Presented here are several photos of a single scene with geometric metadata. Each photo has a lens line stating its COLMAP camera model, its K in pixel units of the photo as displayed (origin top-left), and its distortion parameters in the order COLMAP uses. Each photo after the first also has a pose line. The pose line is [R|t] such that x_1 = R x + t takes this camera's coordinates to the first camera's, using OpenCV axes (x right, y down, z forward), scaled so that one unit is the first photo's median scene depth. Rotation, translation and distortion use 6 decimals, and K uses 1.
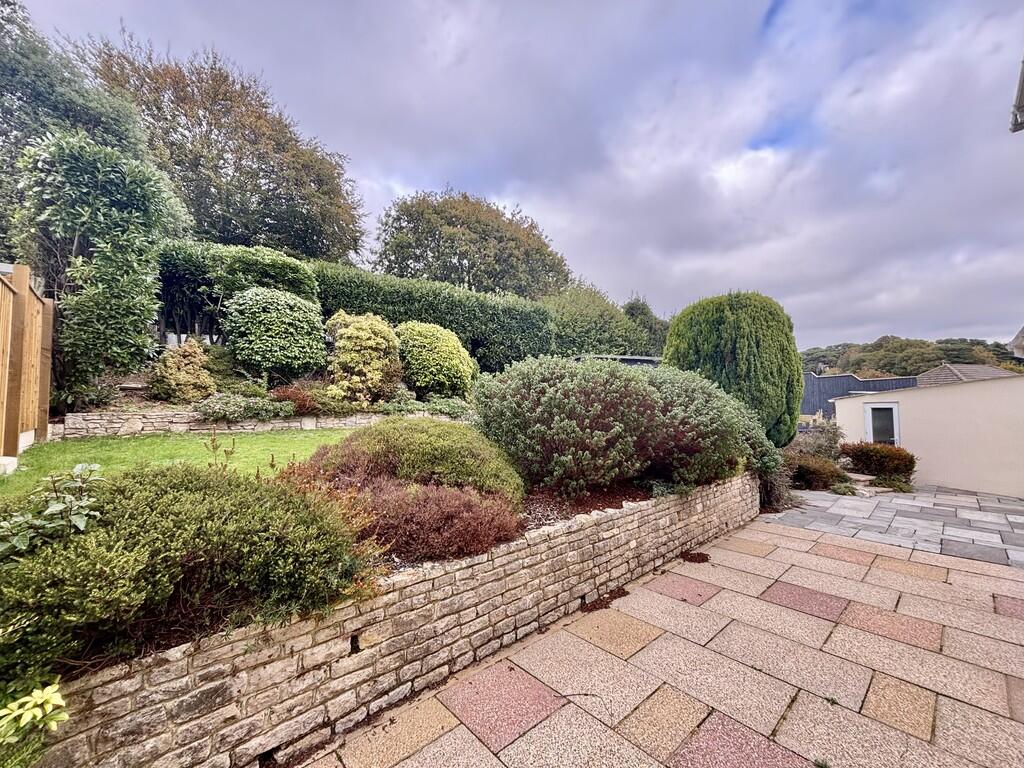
lens RADIAL K [[412.8, 0, 512.0], [0, 412.8, 384.0], [0, 0, 1]] dist [-0.000492, -0.000142]
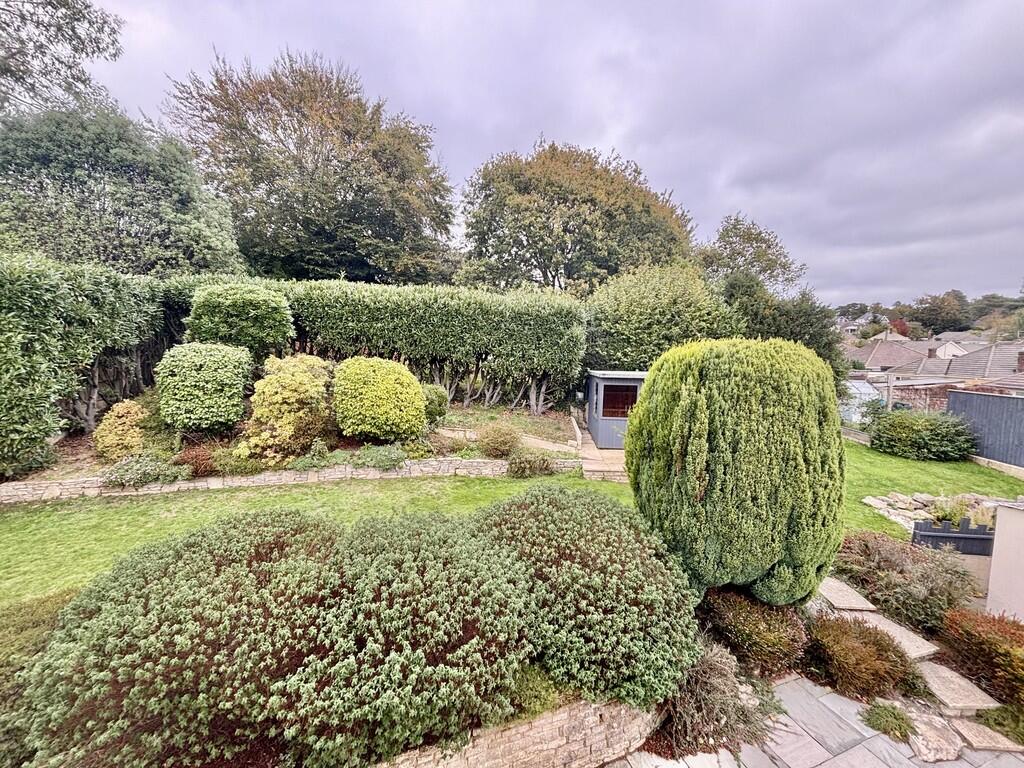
lens RADIAL K [[412.8, 0, 512.0], [0, 412.8, 384.0], [0, 0, 1]] dist [-0.000492, -0.000142]
pose [[0.918427, 0.054693, -0.391791, 0.543827], [0.001280, 0.989980, 0.141199, -0.274154], [0.395588, -0.130182, 0.909155, 0.363165]]
